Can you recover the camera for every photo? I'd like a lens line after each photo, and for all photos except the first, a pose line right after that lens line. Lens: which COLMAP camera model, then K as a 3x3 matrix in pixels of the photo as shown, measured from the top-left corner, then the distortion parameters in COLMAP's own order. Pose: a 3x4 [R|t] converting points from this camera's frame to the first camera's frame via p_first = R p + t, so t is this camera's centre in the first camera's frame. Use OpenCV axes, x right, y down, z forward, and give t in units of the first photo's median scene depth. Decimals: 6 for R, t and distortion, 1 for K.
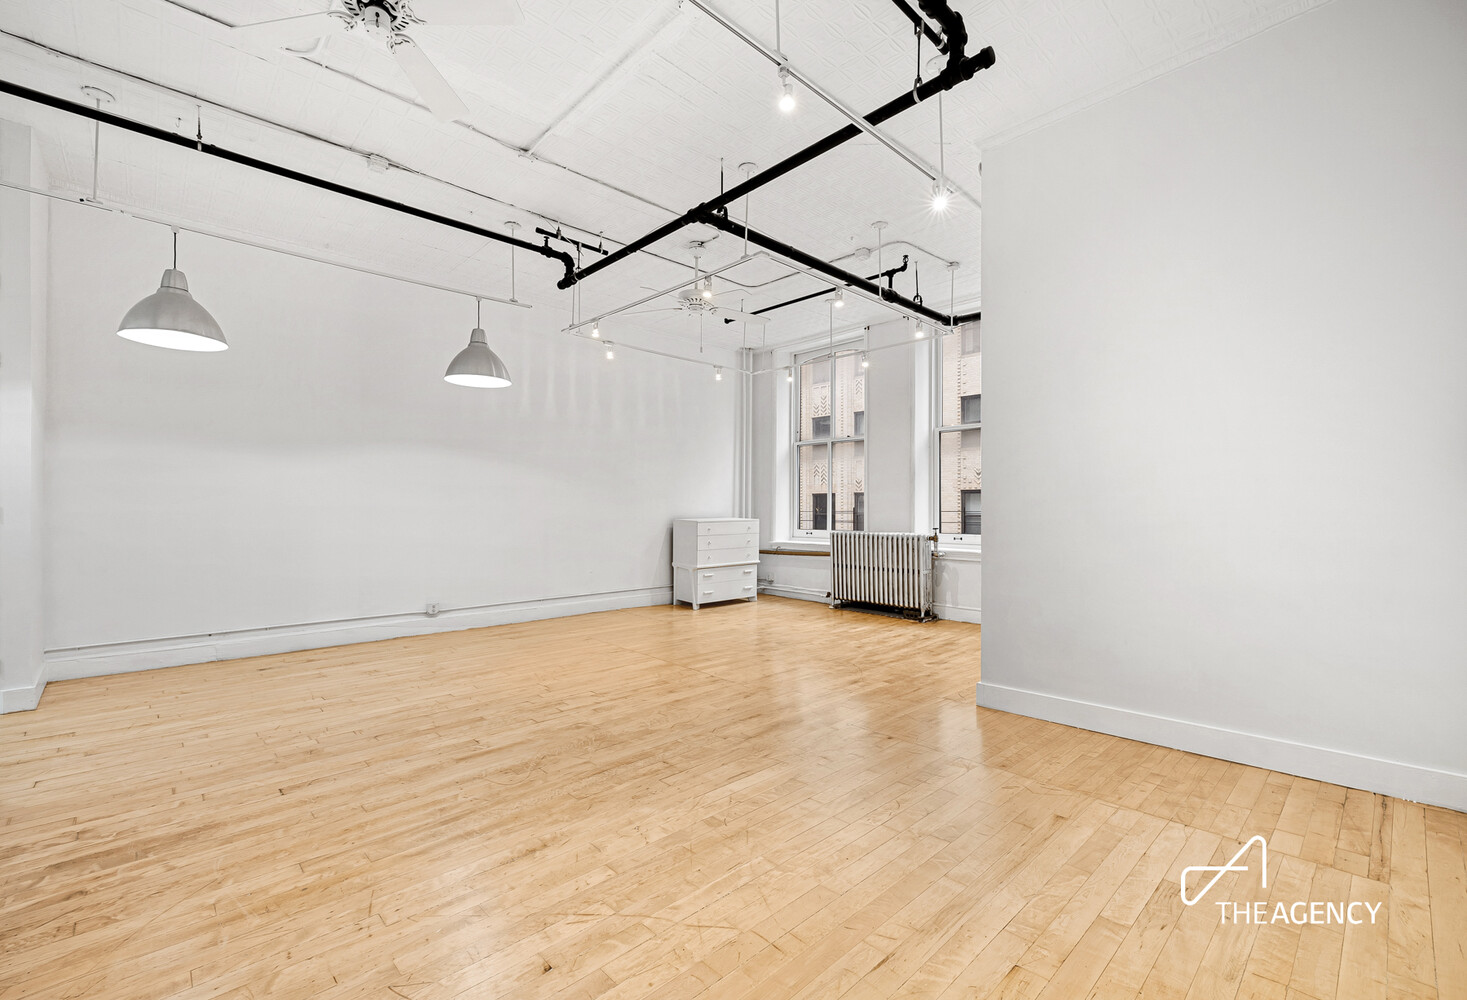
lens RADIAL K [[631.8, 0, 738.5], [0, 631.8, 502.8], [0, 0, 1]] dist [0.001805, 0.000430]
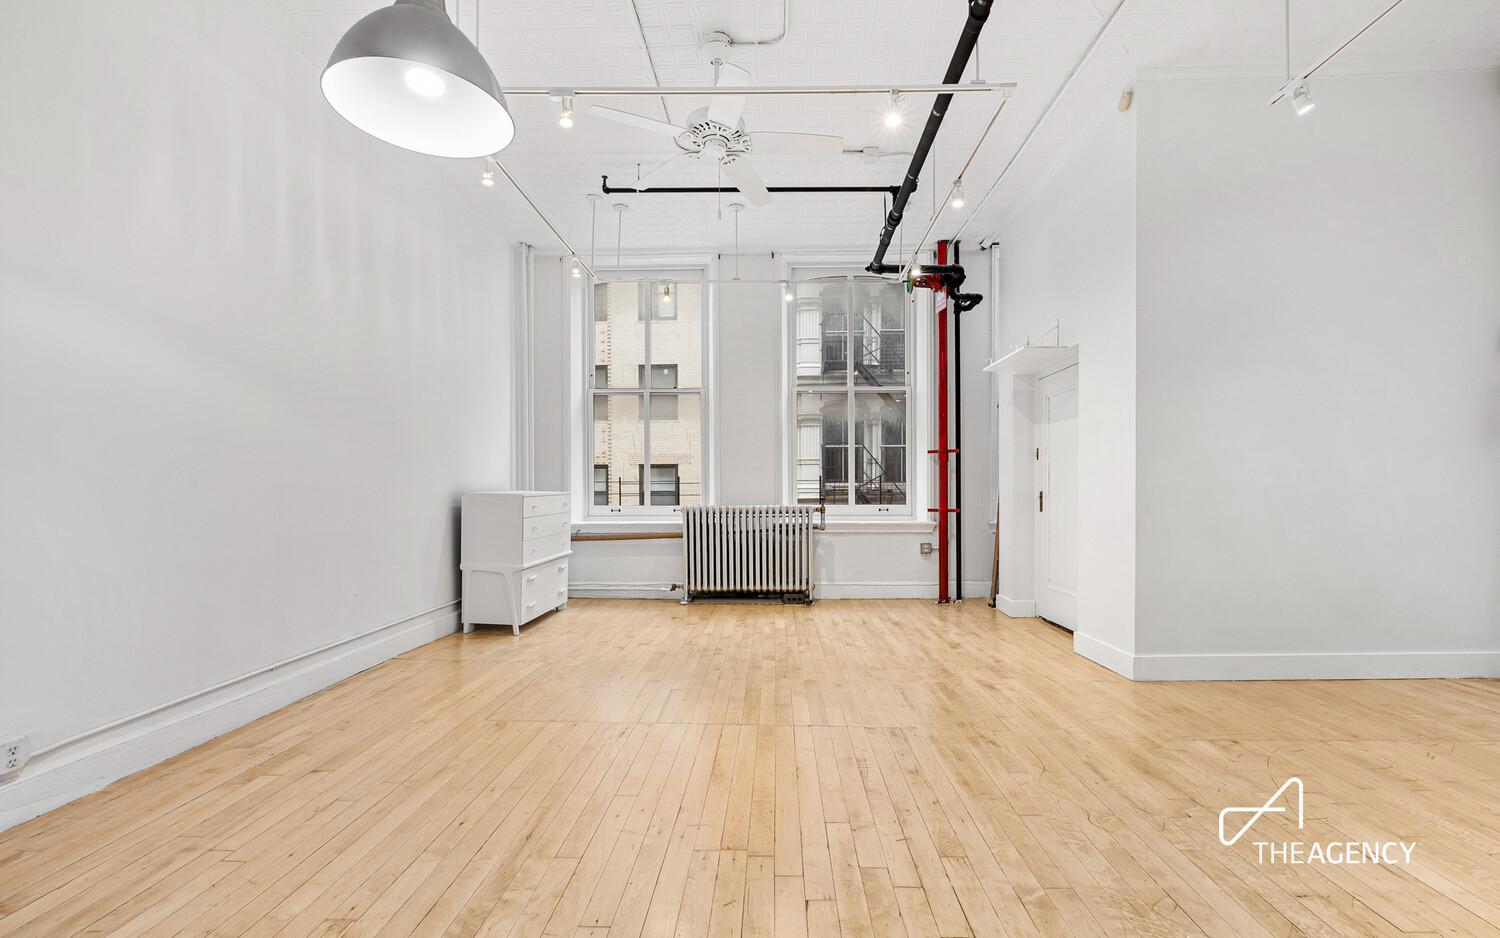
lens RADIAL K [[634.8, 0, 767.1], [0, 634.8, 498.1], [0, 0, 1]] dist [0.001624, 0.000517]
pose [[0.705675, -0.015817, 0.708359, -0.723818], [-0.003410, 0.999663, 0.025719, 0.030429], [-0.708528, -0.020565, 0.705383, 0.792084]]
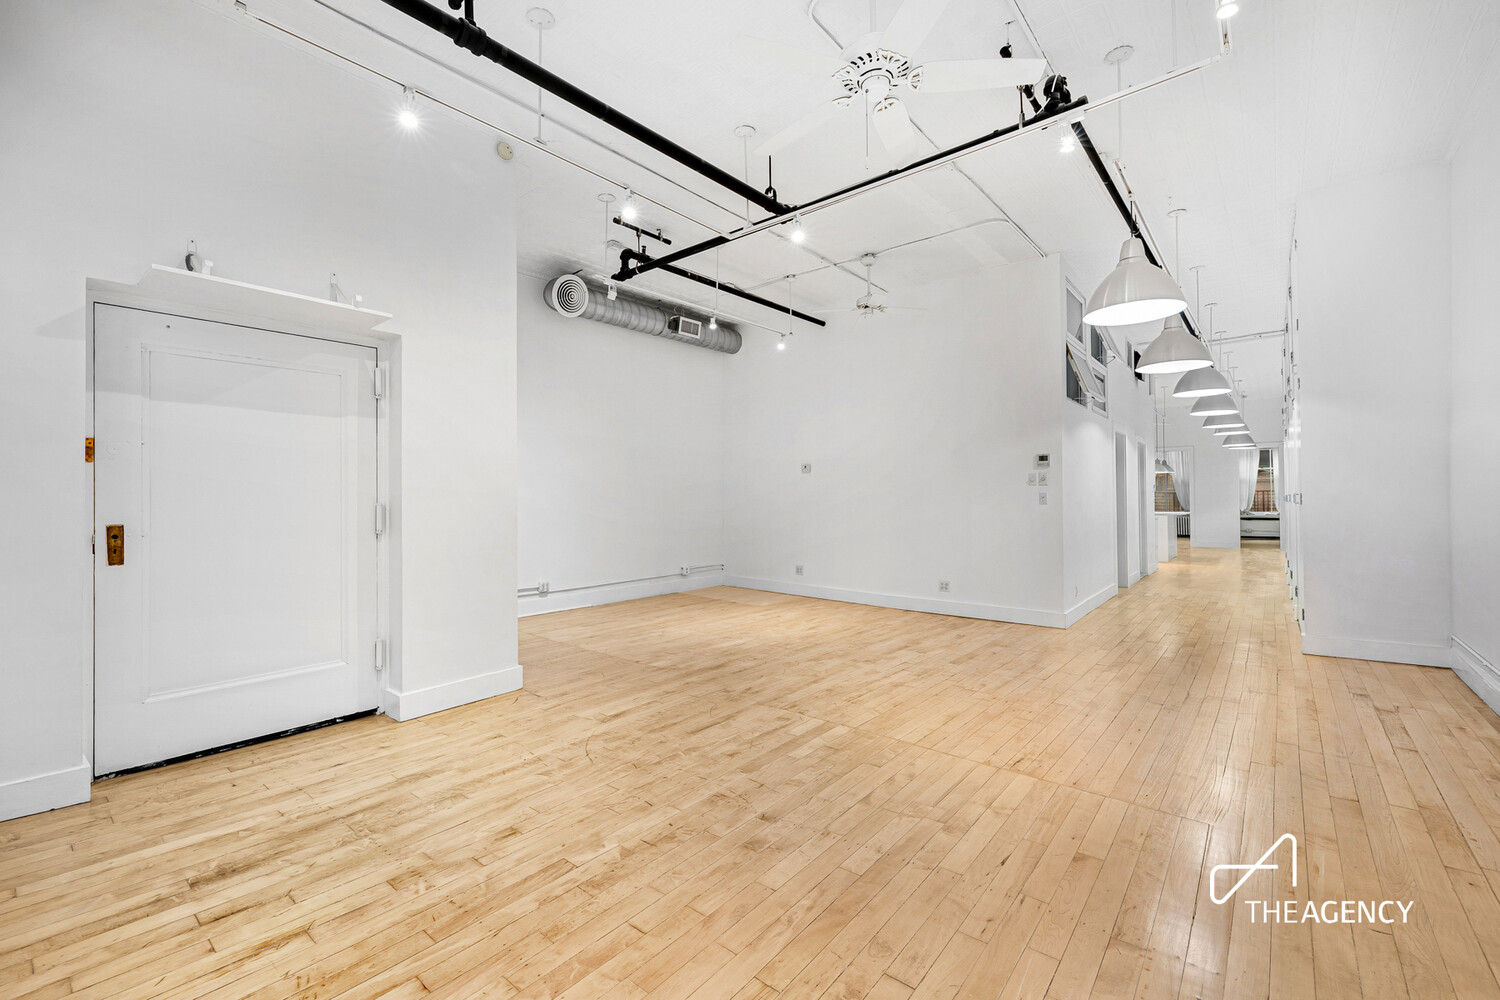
lens RADIAL K [[638.4, 0, 746.7], [0, 638.4, 495.2], [0, 0, 1]] dist [0.004392, -0.000833]
pose [[-0.995033, 0.001706, -0.099526, 0.128764], [0.003653, 0.999805, -0.019386, 0.032317], [0.099474, -0.019653, -0.994846, 2.251137]]
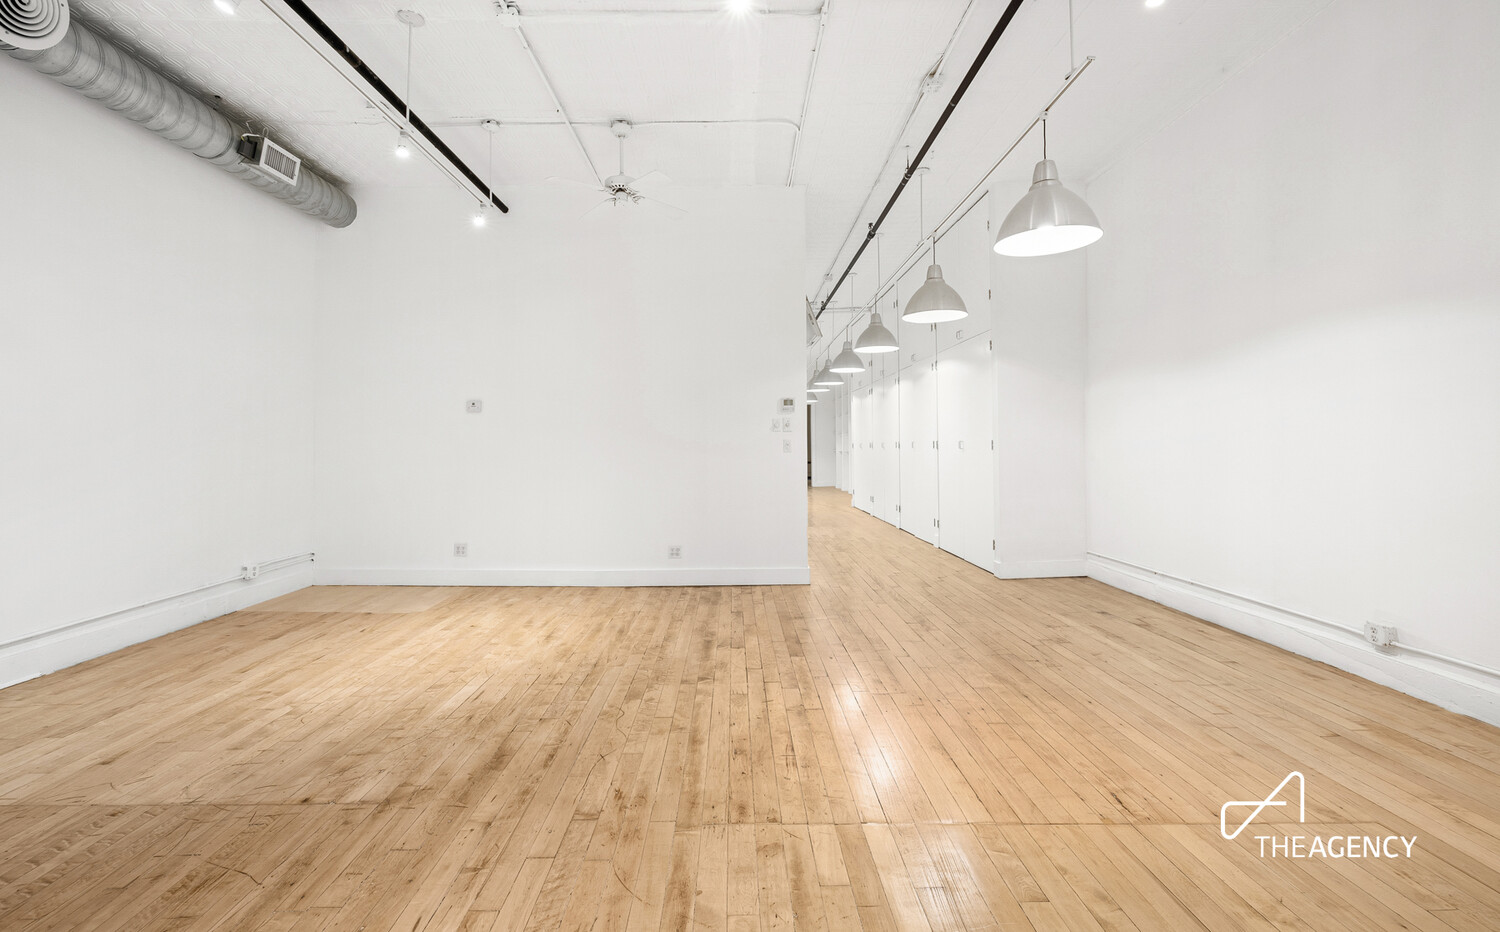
lens RADIAL K [[634.8, 0, 738.4], [0, 634.8, 431.3], [0, 0, 1]] dist [0.001624, 0.000517]
pose [[-0.691907, -0.011362, -0.721898, 0.375750], [0.018980, 0.999244, -0.033919, 0.026129], [0.721737, -0.037171, -0.691168, 1.647800]]
